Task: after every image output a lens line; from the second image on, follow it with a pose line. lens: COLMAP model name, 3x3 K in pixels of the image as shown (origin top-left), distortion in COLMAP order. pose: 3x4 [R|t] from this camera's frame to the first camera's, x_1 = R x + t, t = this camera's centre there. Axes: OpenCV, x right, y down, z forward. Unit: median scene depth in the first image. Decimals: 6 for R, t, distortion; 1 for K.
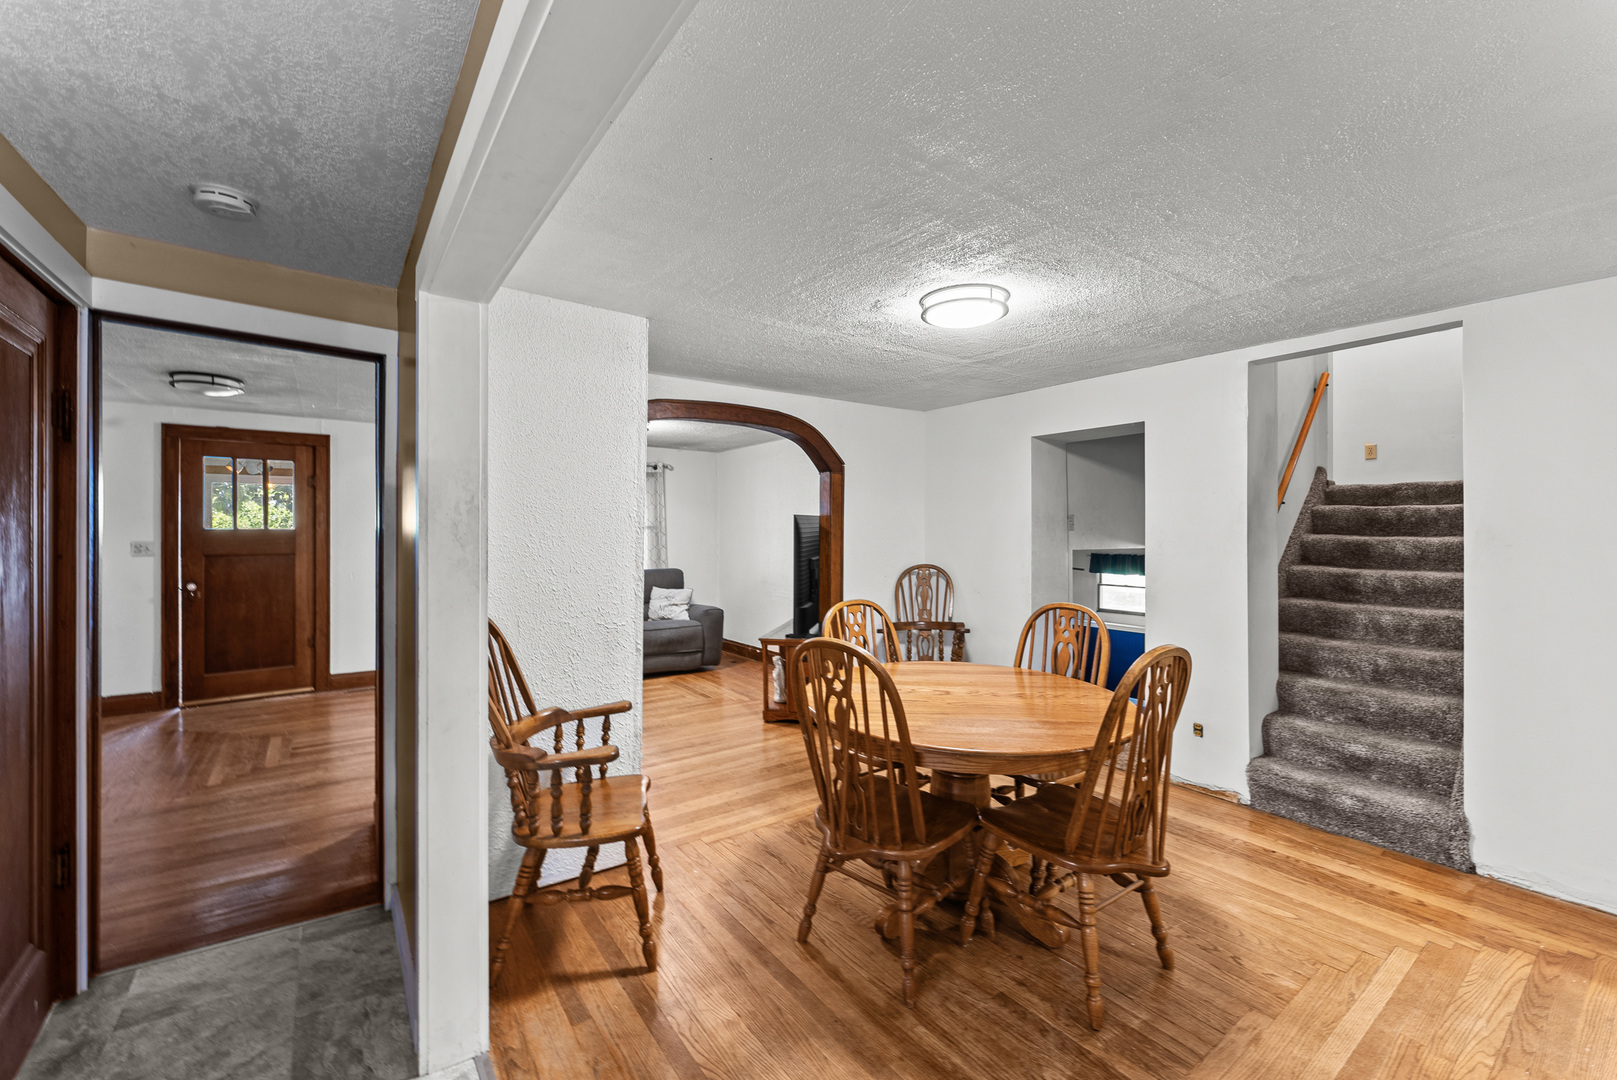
lens RADIAL K [[660.6, 0, 812.5], [0, 660.6, 523.7], [0, 0, 1]] dist [-0.003811, -0.000110]
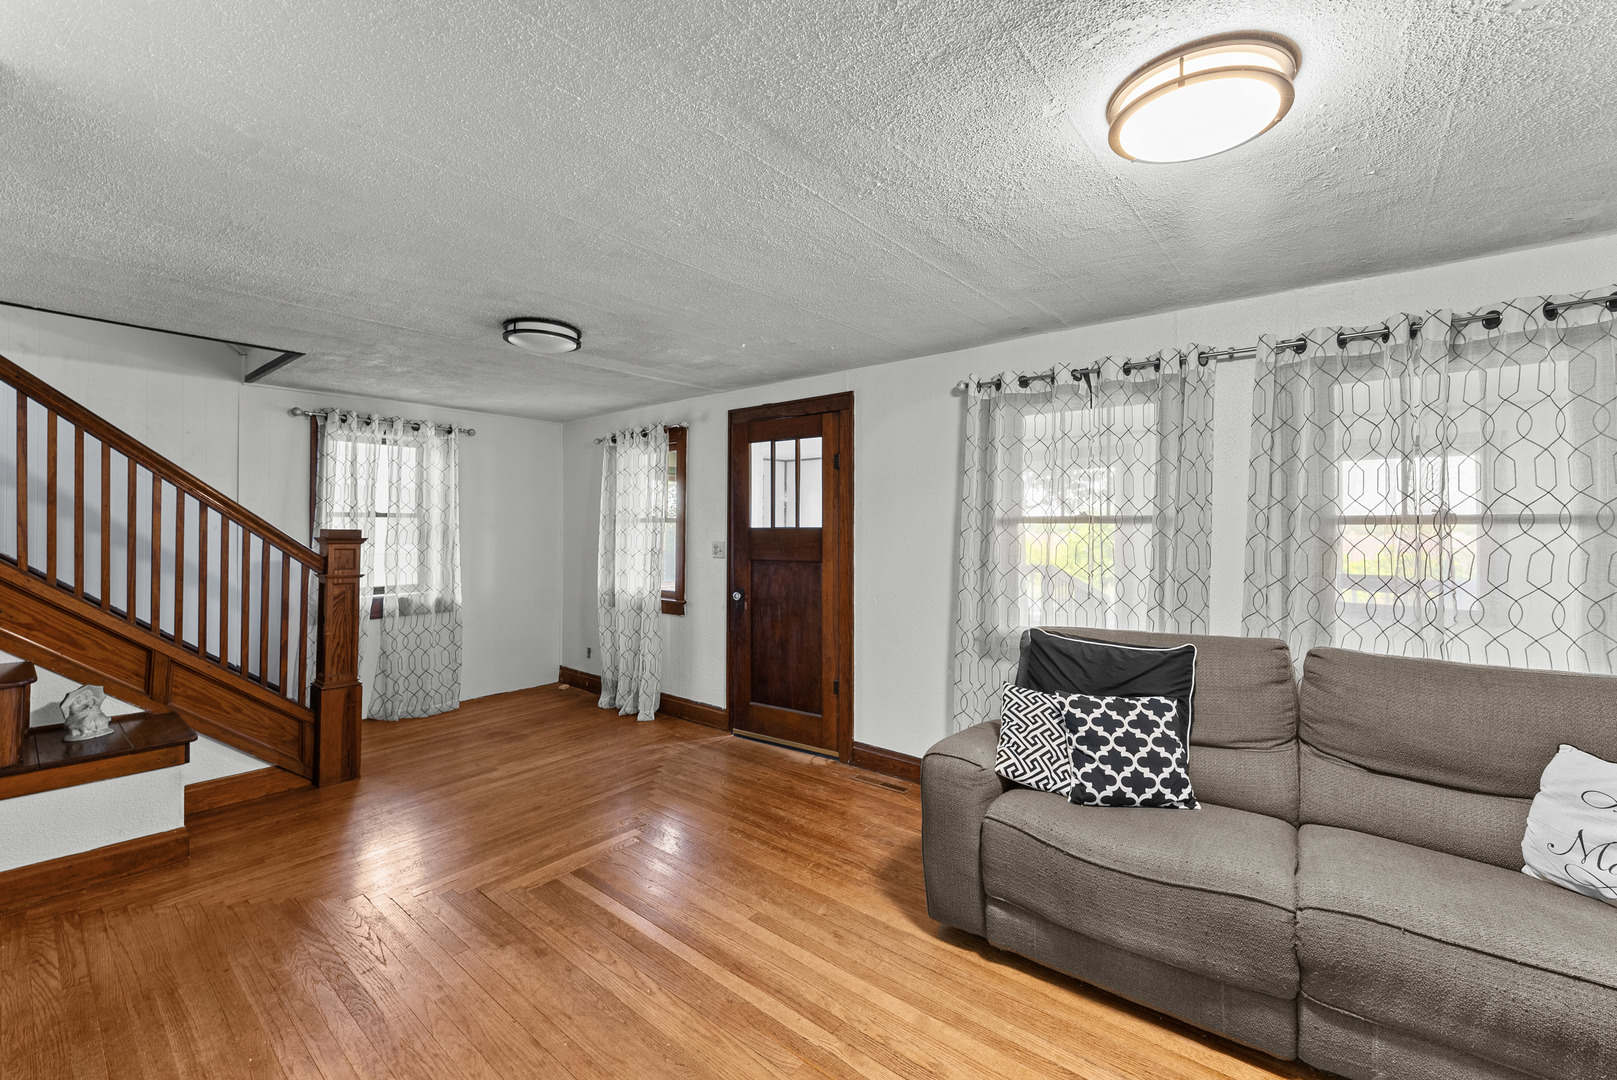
lens RADIAL K [[660.6, 0, 812.5], [0, 660.6, 523.7], [0, 0, 1]] dist [-0.003811, -0.000110]
pose [[0.258261, -0.011873, -0.966002, -0.087179], [-0.004252, 0.999901, -0.013426, 0.013837], [0.966066, 0.007575, 0.258185, 0.830904]]
